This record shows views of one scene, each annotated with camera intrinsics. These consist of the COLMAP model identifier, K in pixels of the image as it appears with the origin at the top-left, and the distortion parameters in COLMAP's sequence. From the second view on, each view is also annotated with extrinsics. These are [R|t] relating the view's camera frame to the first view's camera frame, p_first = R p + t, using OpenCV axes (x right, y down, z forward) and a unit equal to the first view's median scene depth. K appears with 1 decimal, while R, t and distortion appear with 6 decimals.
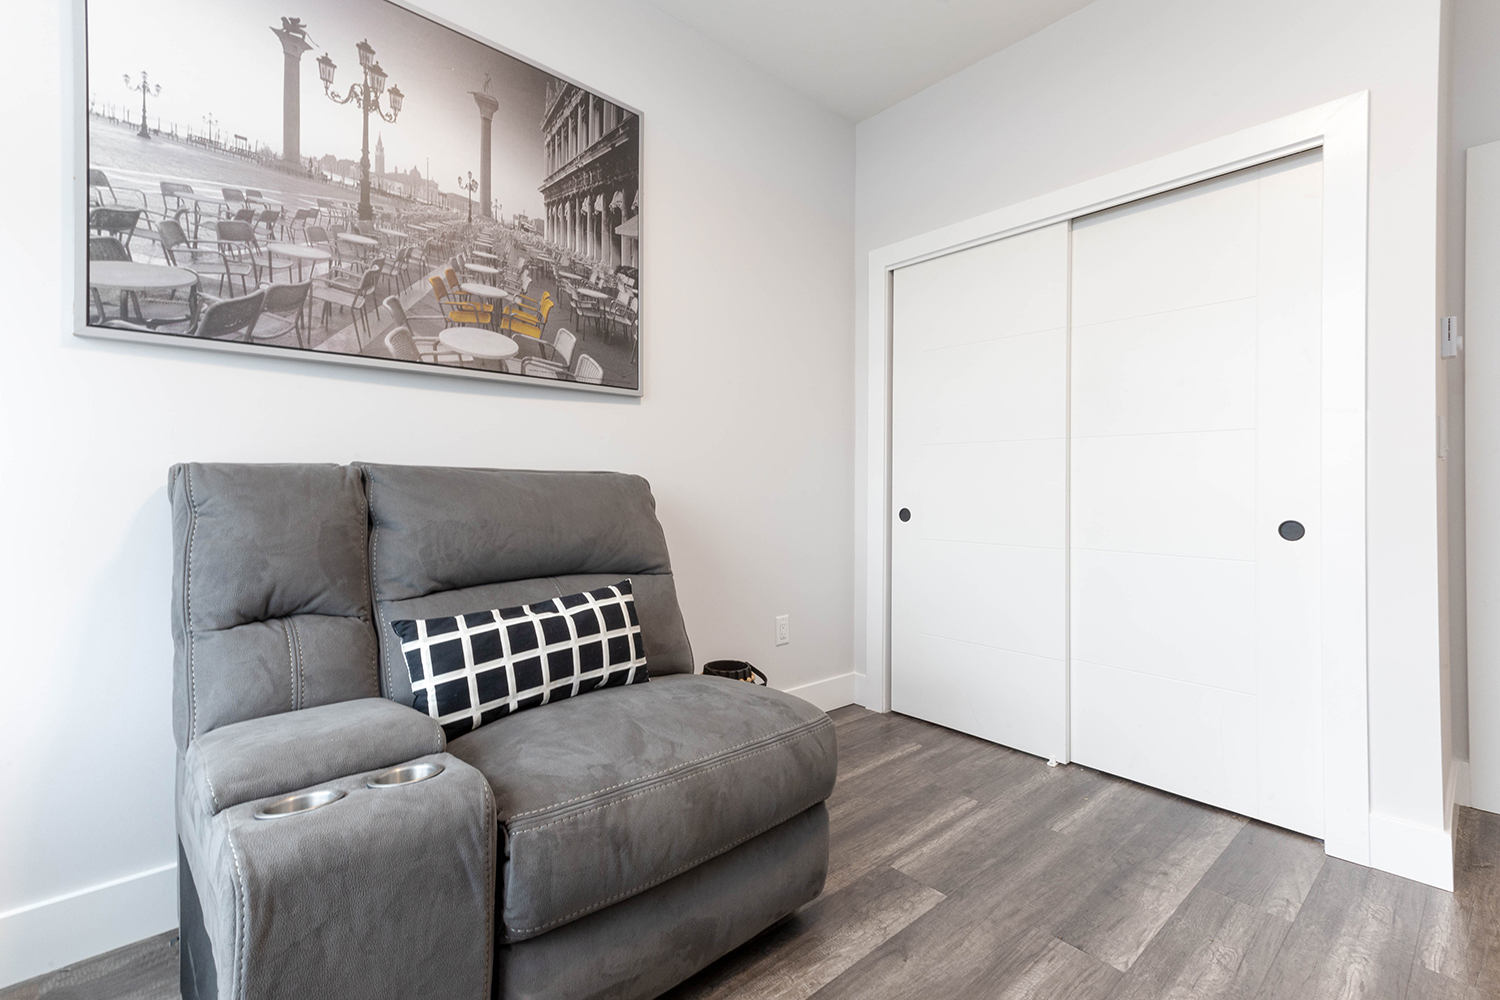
lens RADIAL K [[683.3, 0, 729.7], [0, 683.3, 479.1], [0, 0, 1]] dist [0.024047, -0.000340]
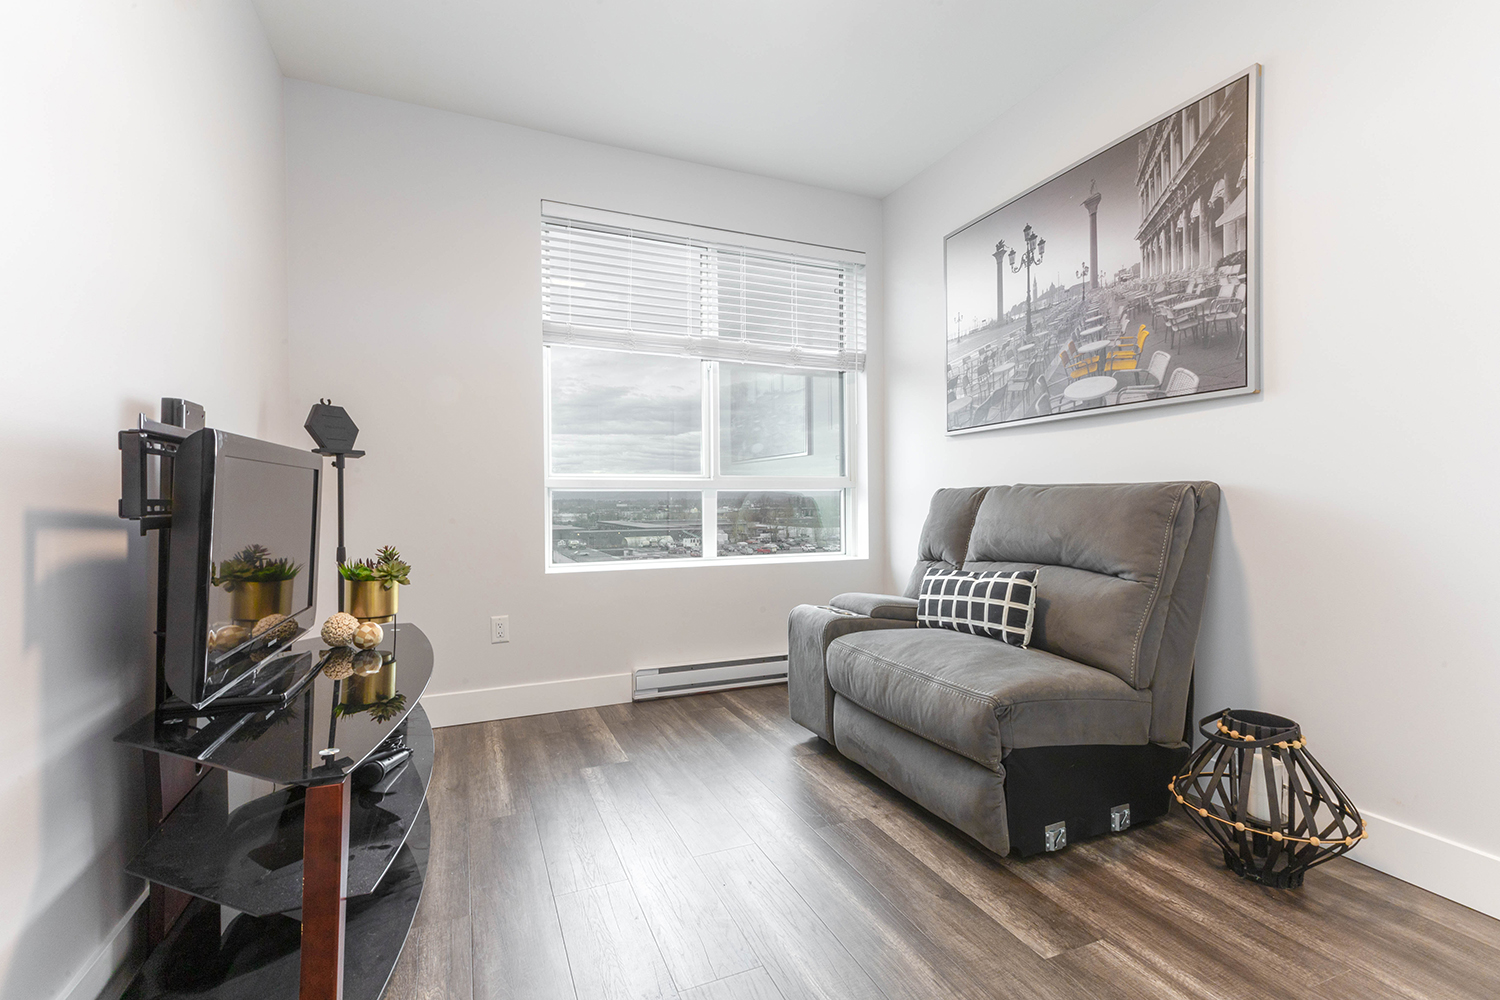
lens RADIAL K [[683.3, 0, 751.0], [0, 683.3, 500.6], [0, 0, 1]] dist [0.024047, -0.000340]
pose [[-0.316316, -0.003730, -0.948646, 1.059057], [0.015829, 0.999832, -0.009209, 0.017983], [0.948522, -0.017929, -0.316204, 0.776214]]
